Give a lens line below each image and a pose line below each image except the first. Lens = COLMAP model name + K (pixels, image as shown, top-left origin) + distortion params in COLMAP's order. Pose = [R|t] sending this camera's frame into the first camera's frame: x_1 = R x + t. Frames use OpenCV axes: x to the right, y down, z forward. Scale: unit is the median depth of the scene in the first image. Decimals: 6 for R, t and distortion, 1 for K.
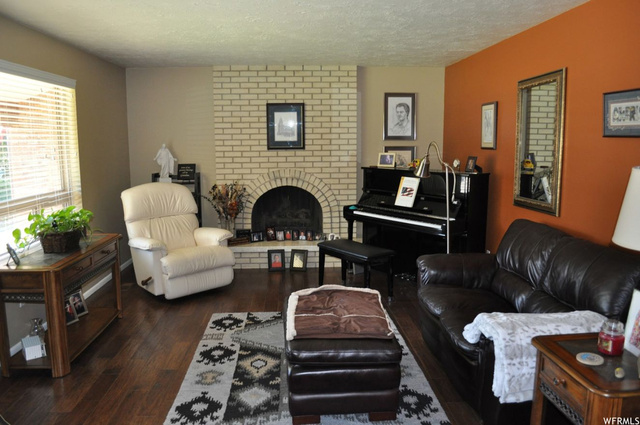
lens RADIAL K [[509.1, 0, 320.8], [0, 509.1, 213.6], [0, 0, 1]] dist [-0.076908, 0.016839]
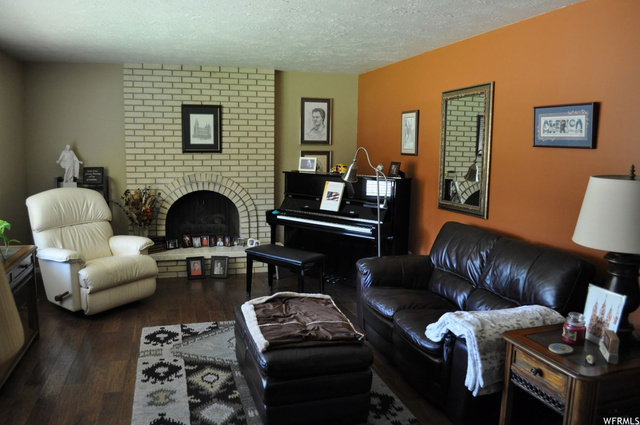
lens RADIAL K [[509.1, 0, 320.6], [0, 509.1, 211.4], [0, 0, 1]] dist [-0.076908, 0.016839]
pose [[0.972688, -0.012353, 0.231786, -0.100914], [0.014455, 0.999868, -0.007374, -0.005731], [-0.231665, 0.010524, 0.972739, 0.016818]]
